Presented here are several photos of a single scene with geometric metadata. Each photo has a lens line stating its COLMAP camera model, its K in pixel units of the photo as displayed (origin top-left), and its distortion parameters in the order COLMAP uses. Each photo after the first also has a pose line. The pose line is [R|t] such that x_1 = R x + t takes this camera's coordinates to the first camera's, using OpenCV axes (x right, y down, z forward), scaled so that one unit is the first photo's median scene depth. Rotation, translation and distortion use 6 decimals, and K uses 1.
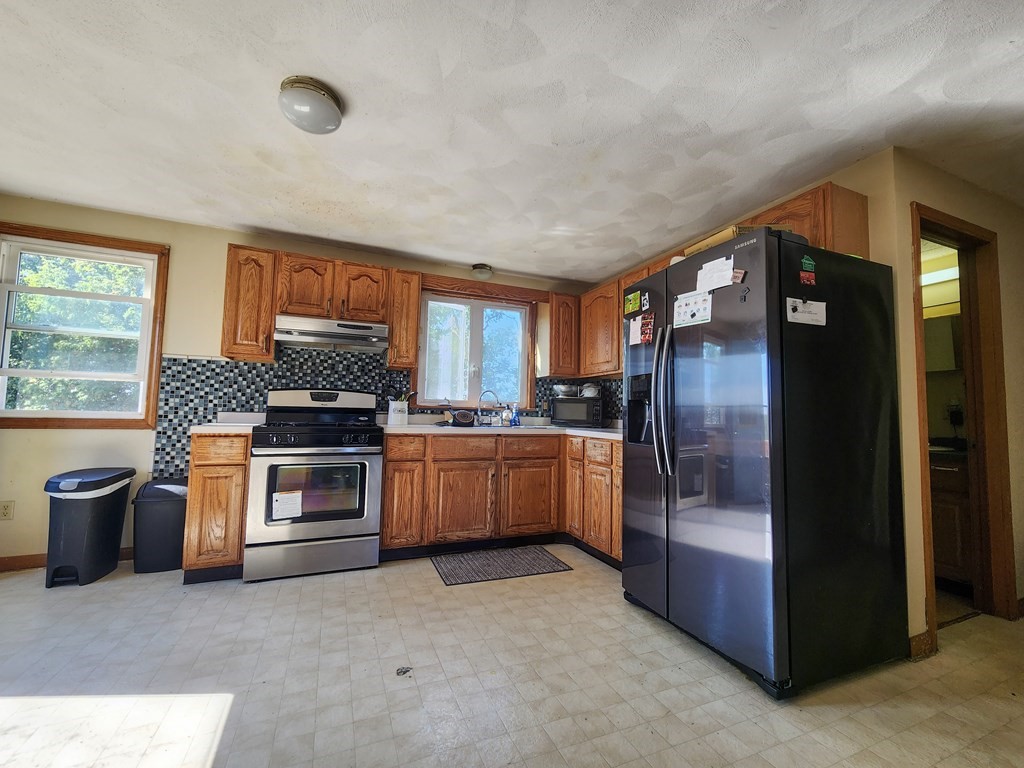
lens RADIAL K [[420.2, 0, 512.8], [0, 420.2, 385.5], [0, 0, 1]] dist [-0.001601, 0.000585]
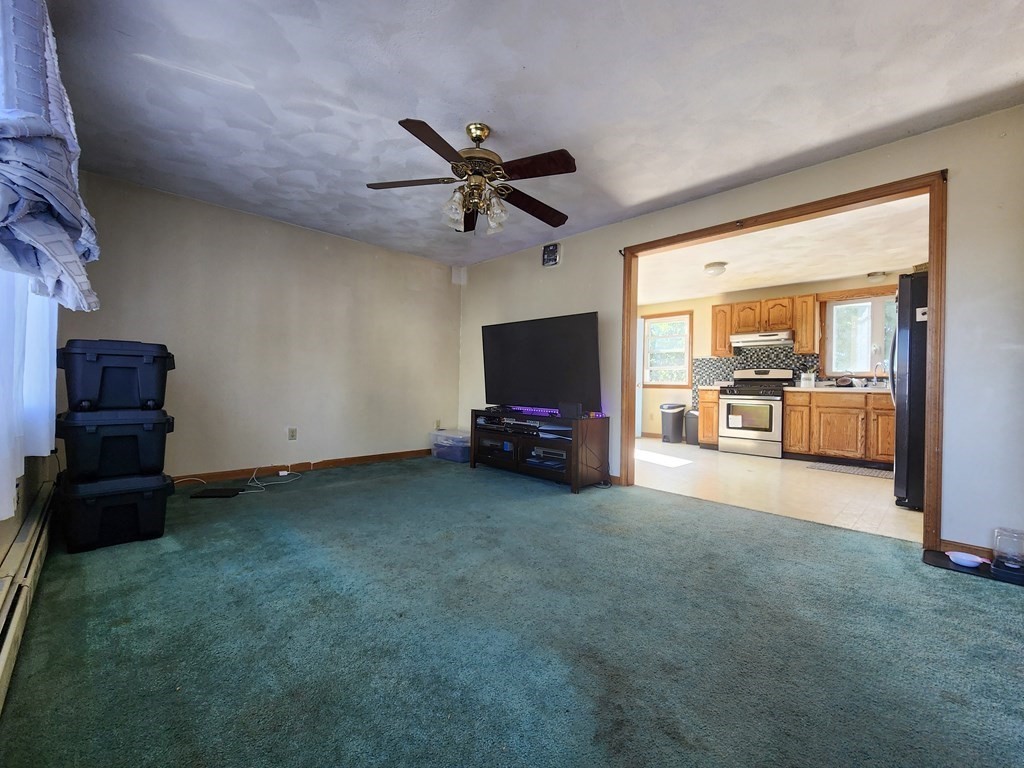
lens RADIAL K [[420.2, 0, 513.5], [0, 420.2, 385.0], [0, 0, 1]] dist [-0.001601, 0.000585]
pose [[0.359679, -0.014329, -0.932966, 0.977607], [0.051602, 0.998657, 0.004556, 0.018271], [0.931648, -0.049782, 0.359935, -0.774772]]
